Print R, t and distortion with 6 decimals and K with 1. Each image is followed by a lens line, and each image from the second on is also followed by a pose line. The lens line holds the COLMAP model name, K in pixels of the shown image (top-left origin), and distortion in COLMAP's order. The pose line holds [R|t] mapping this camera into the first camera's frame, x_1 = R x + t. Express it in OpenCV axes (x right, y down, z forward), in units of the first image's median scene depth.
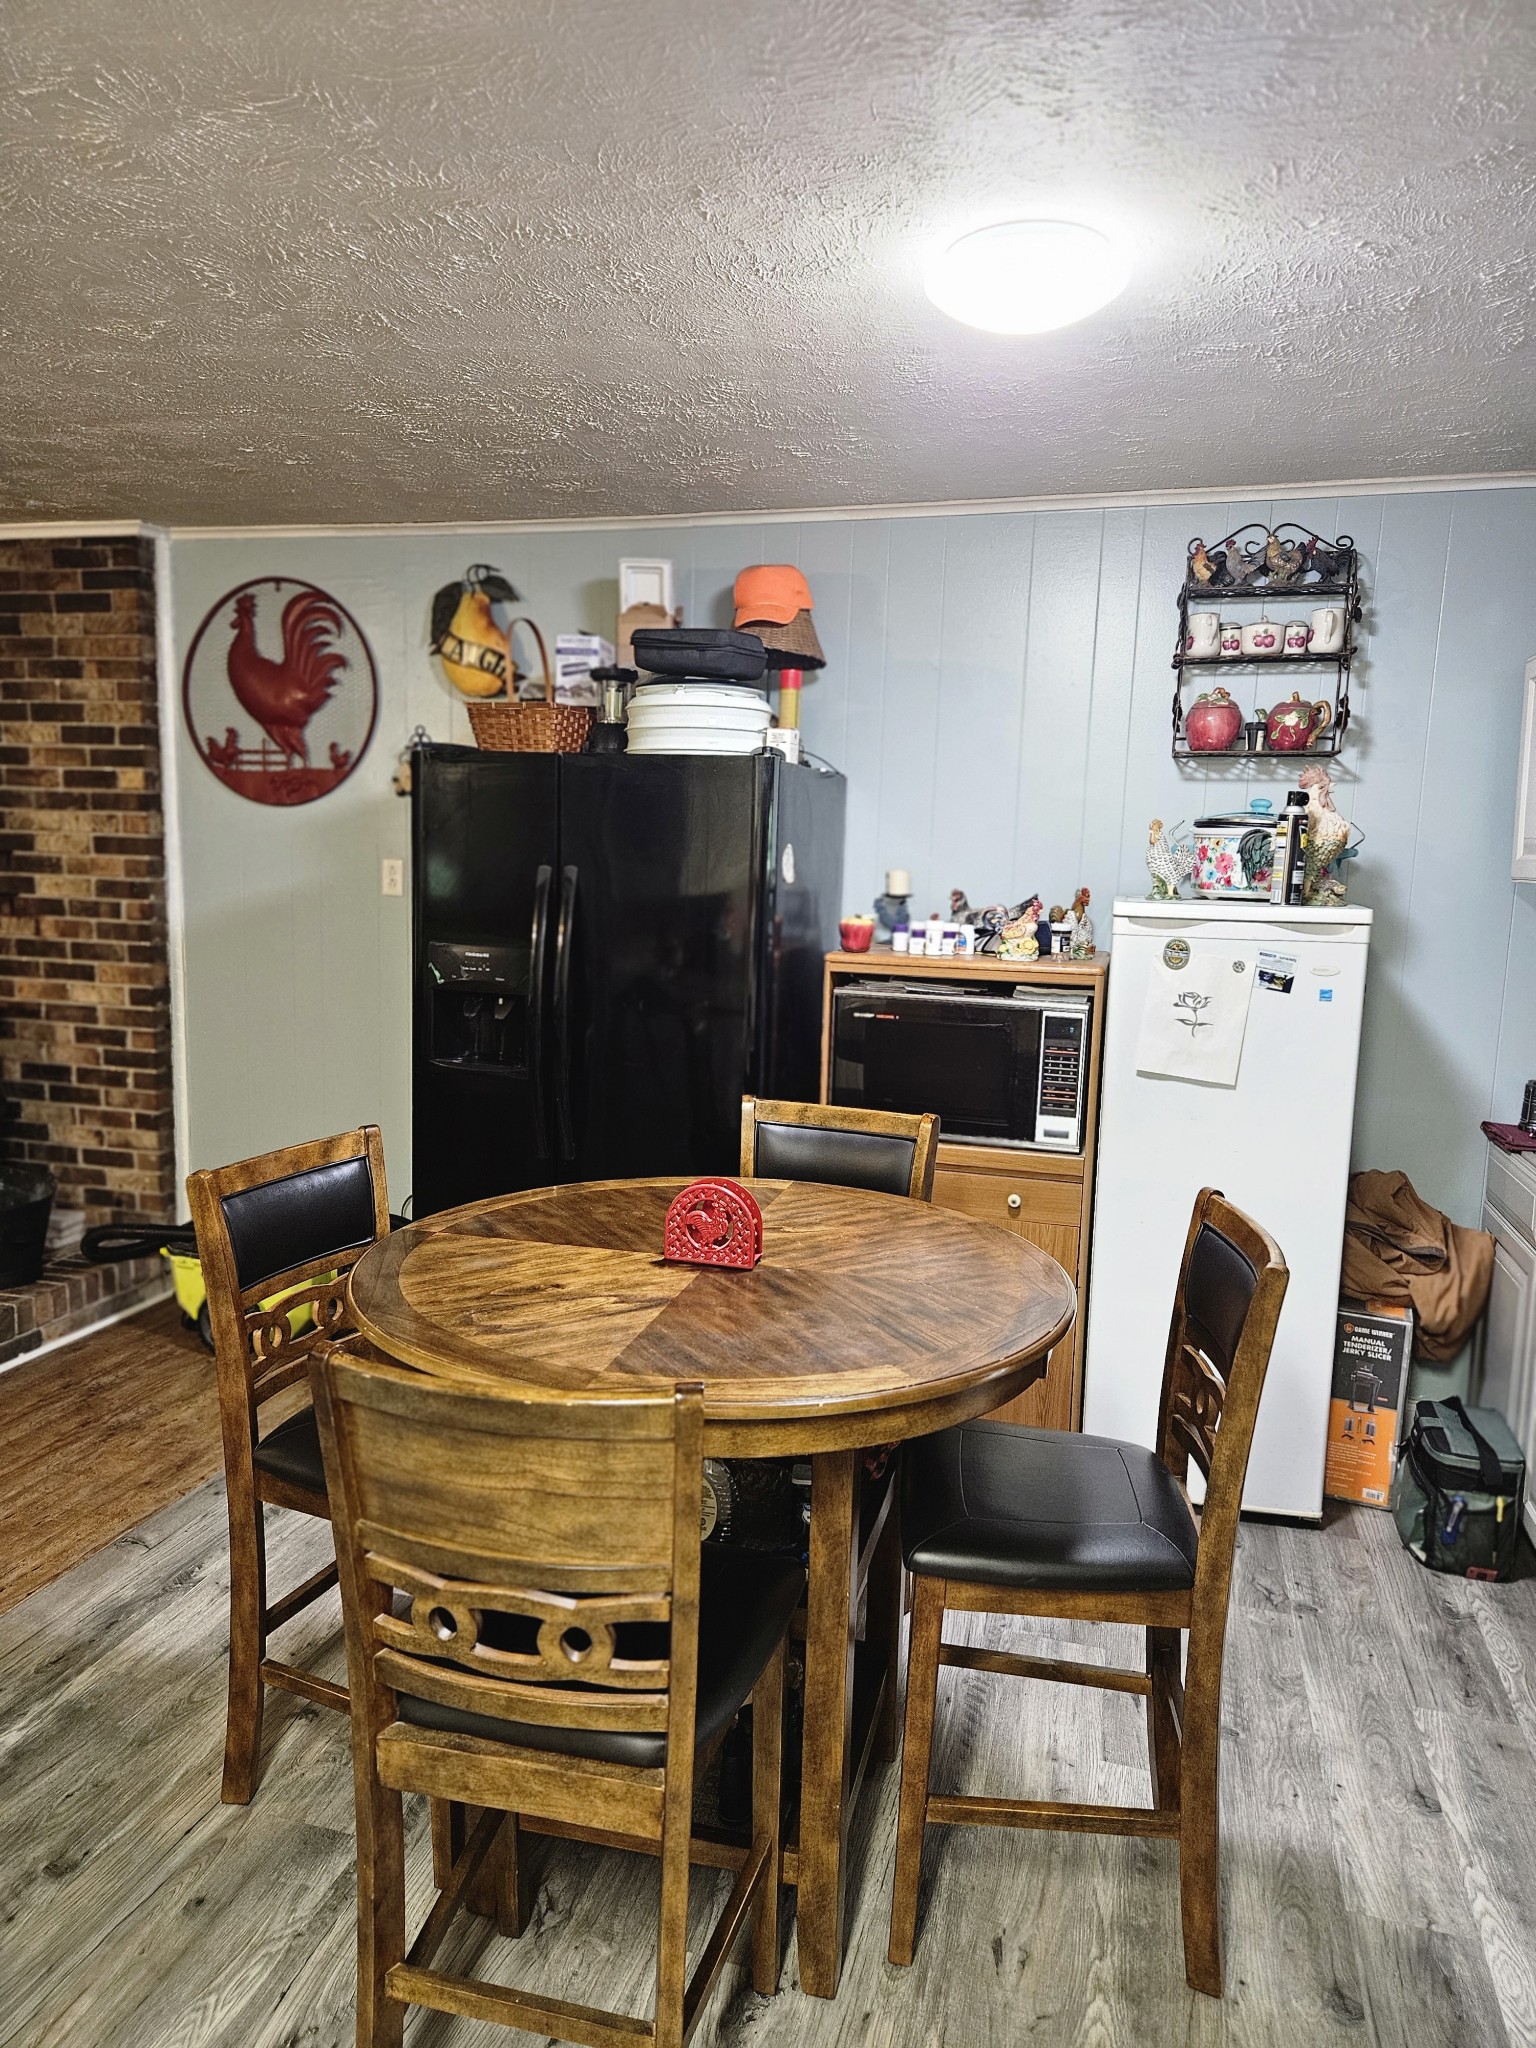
lens RADIAL K [[1371.4, 0, 740.1], [0, 1371.4, 1024.8], [0, 0, 1]] dist [0.067307, -0.054475]
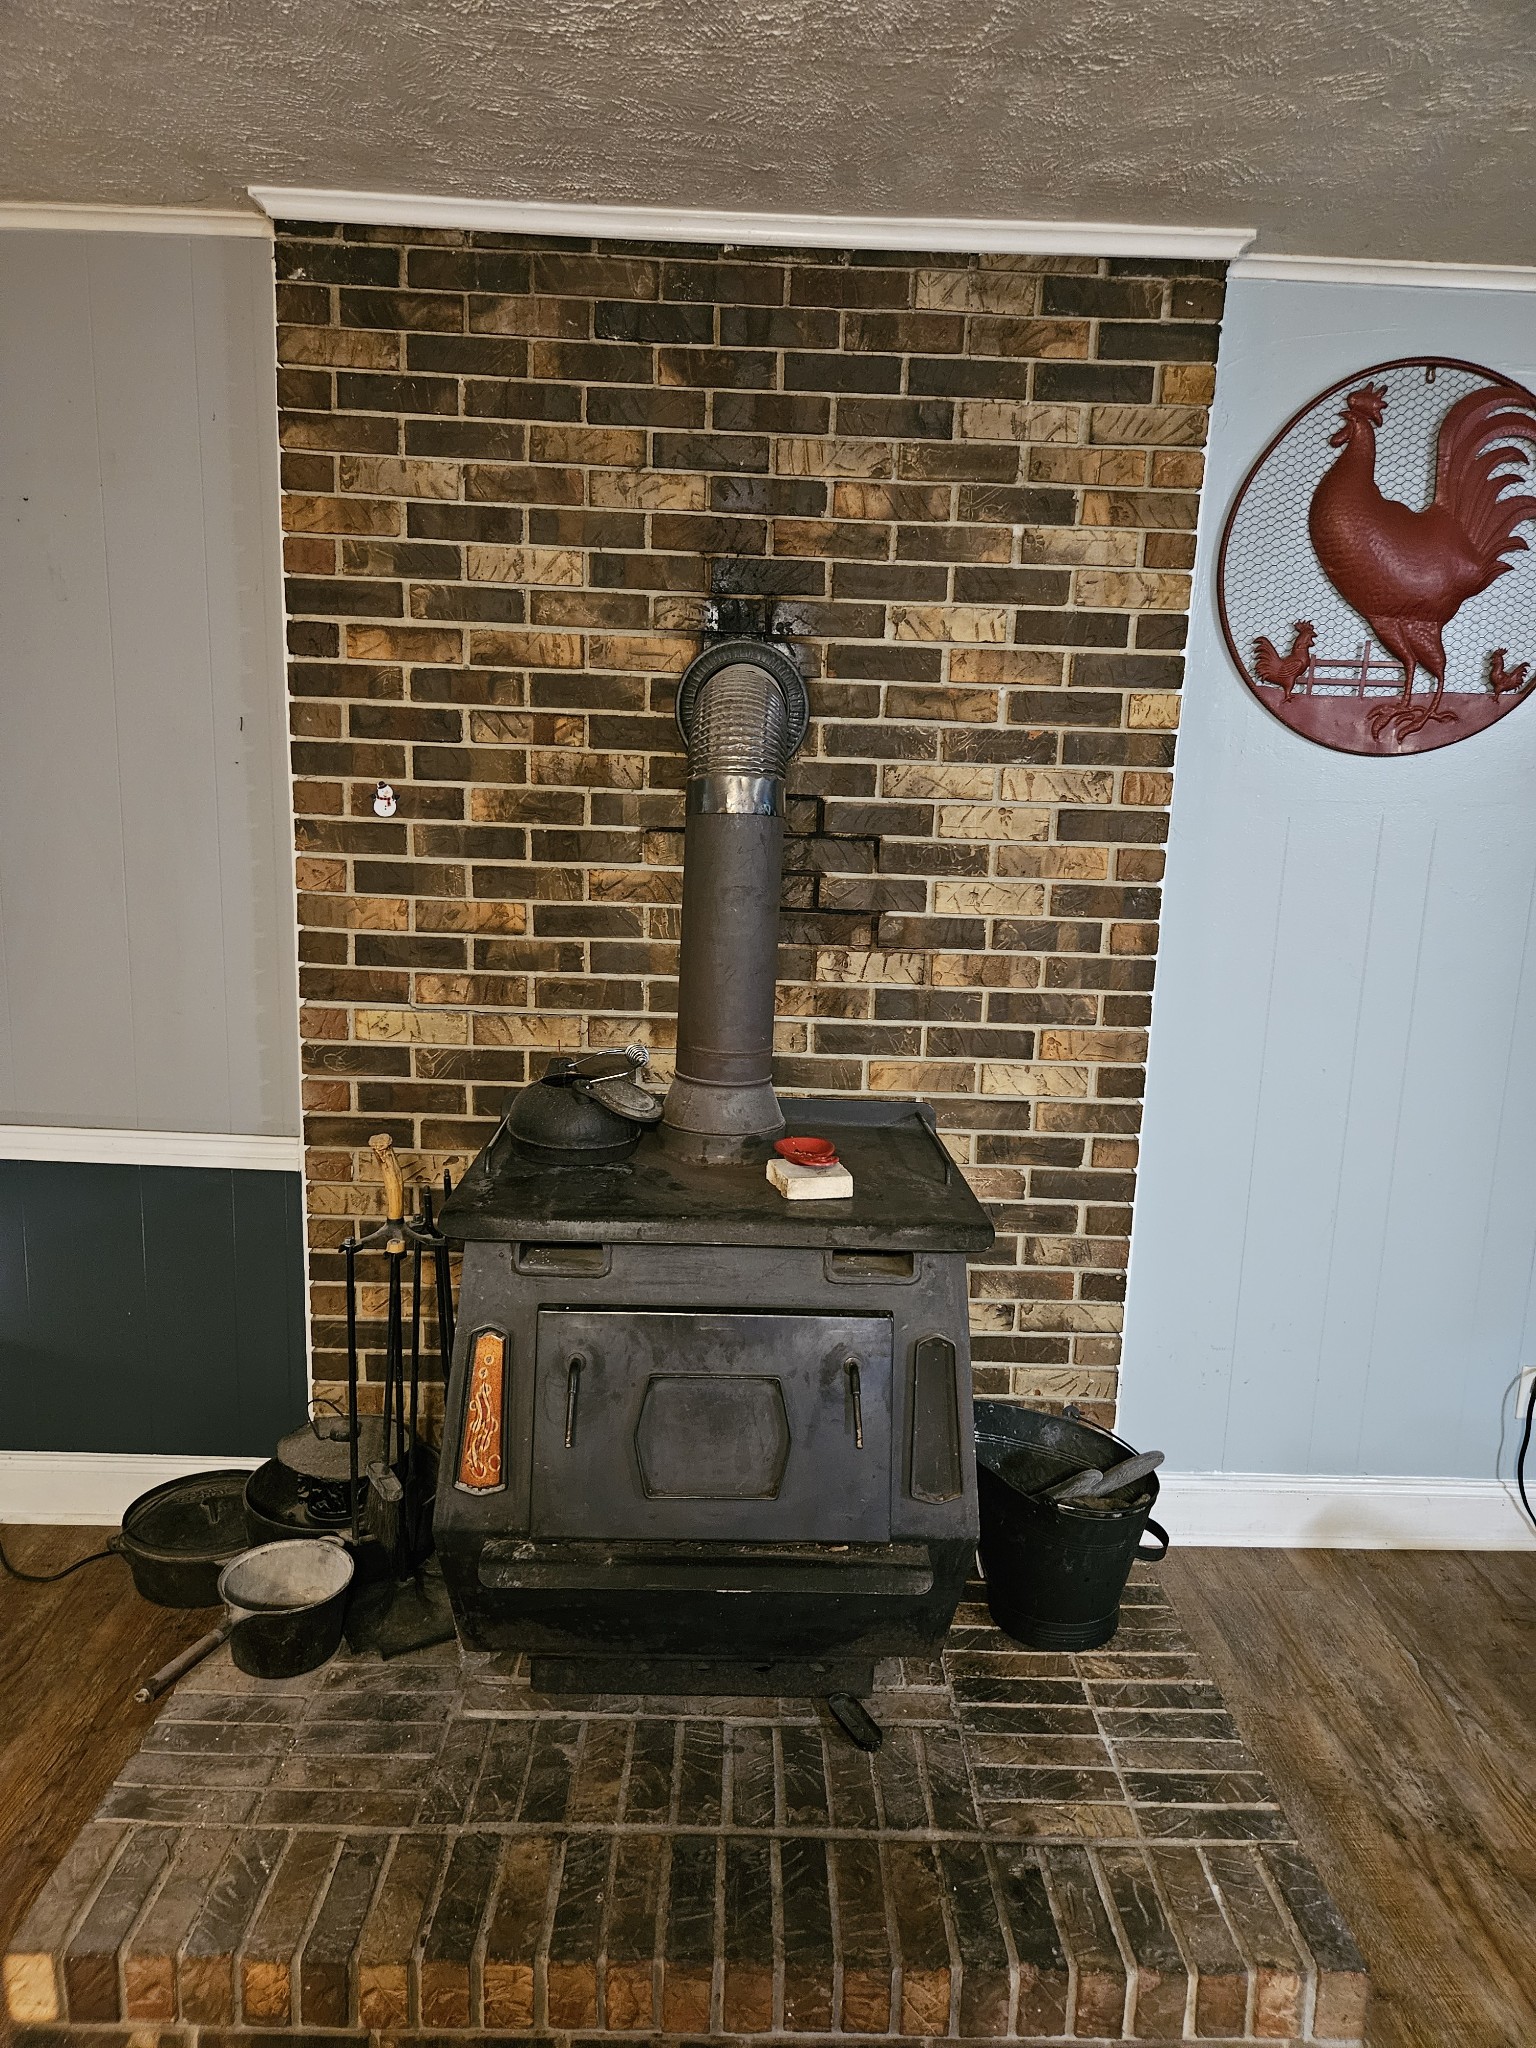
lens RADIAL K [[1359.1, 0, 774.5], [0, 1359.1, 1040.4], [0, 0, 1]] dist [0.067560, -0.053392]
pose [[0.957234, -0.047587, 0.285375, -0.746199], [0.030949, 0.997563, 0.062534, -0.079814], [-0.287655, -0.051028, 0.956374, 0.491399]]
